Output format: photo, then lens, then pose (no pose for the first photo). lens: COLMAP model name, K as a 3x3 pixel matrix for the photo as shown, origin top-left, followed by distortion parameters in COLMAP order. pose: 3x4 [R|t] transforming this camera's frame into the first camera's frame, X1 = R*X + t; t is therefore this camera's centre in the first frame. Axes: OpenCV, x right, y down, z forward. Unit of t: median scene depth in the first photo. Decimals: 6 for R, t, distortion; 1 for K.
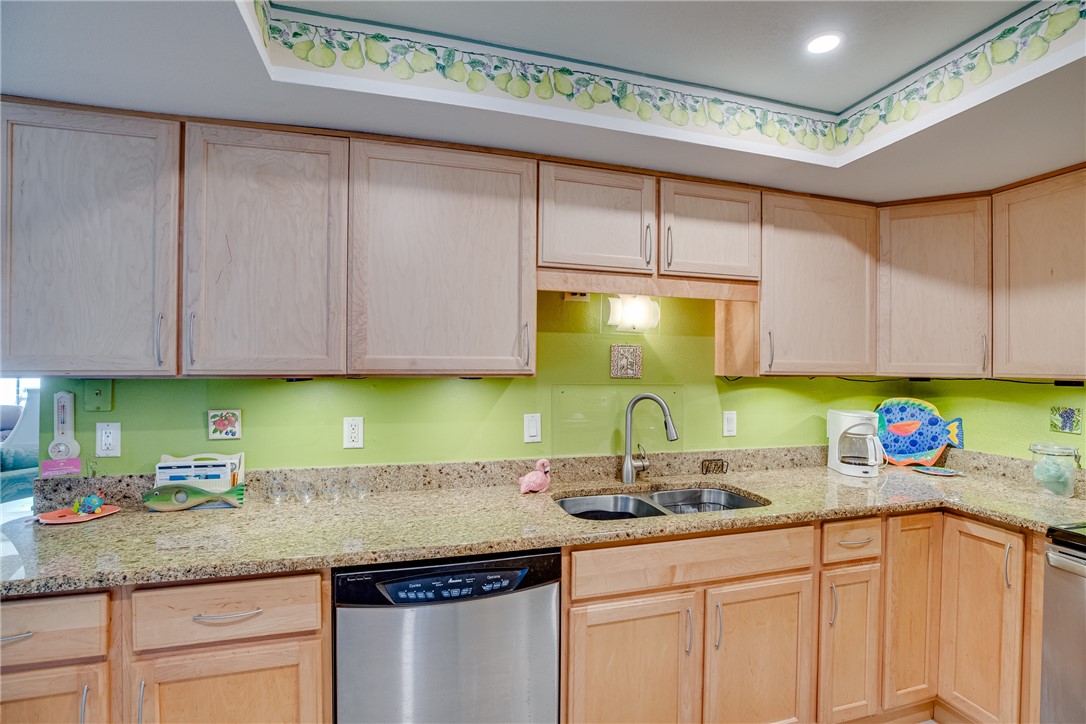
lens RADIAL K [[517.7, 0, 543.0], [0, 517.7, 362.0], [0, 0, 1]] dist [-0.028761, 0.000395]
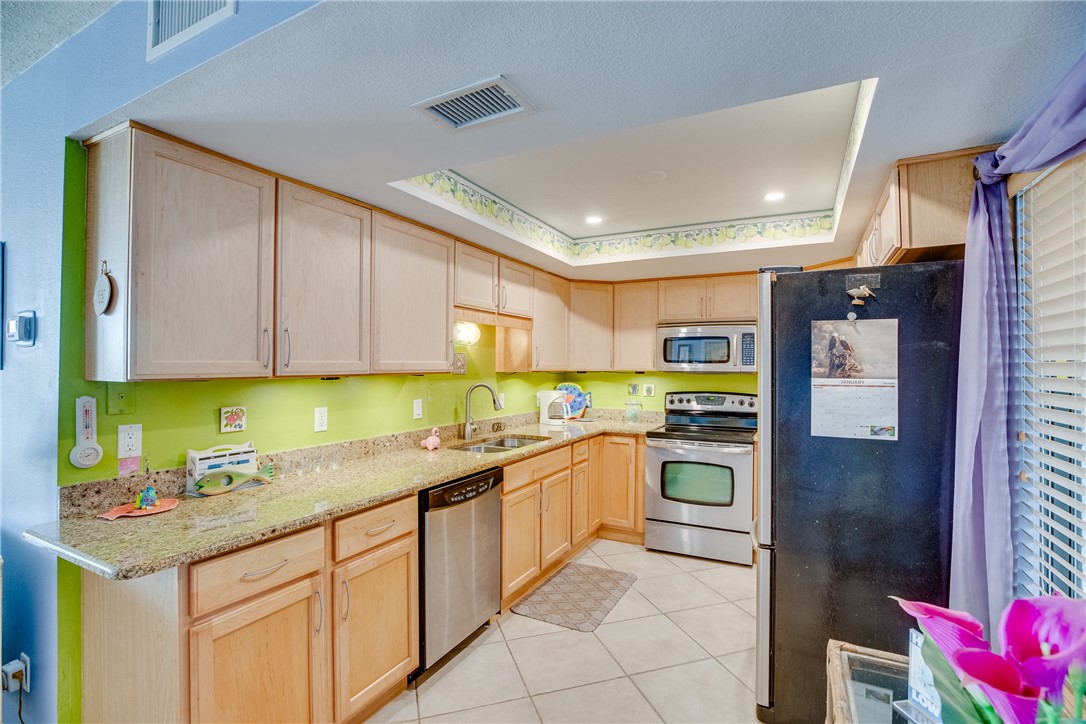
lens RADIAL K [[517.7, 0, 543.0], [0, 517.7, 362.0], [0, 0, 1]] dist [-0.028761, 0.000395]
pose [[0.690863, -0.000918, 0.722985, -0.873421], [0.000494, 1.000000, 0.000798, -0.007358], [-0.722985, -0.000194, 0.690863, -0.280222]]
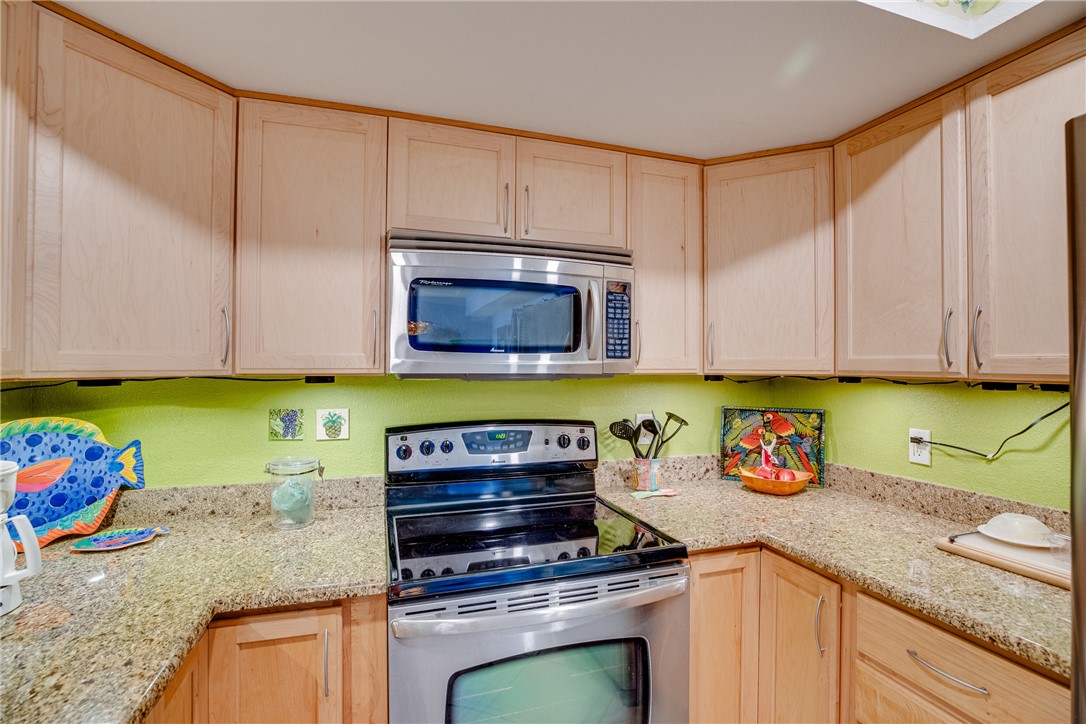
lens RADIAL K [[497.6, 0, 545.6], [0, 497.6, 362.1], [0, 0, 1]] dist [-0.047151, 0.017486]
pose [[-0.037219, -0.005258, 0.999293, 0.239052], [-0.005213, 0.999974, 0.005067, 0.008962], [-0.999294, -0.005021, -0.037245, 0.615661]]
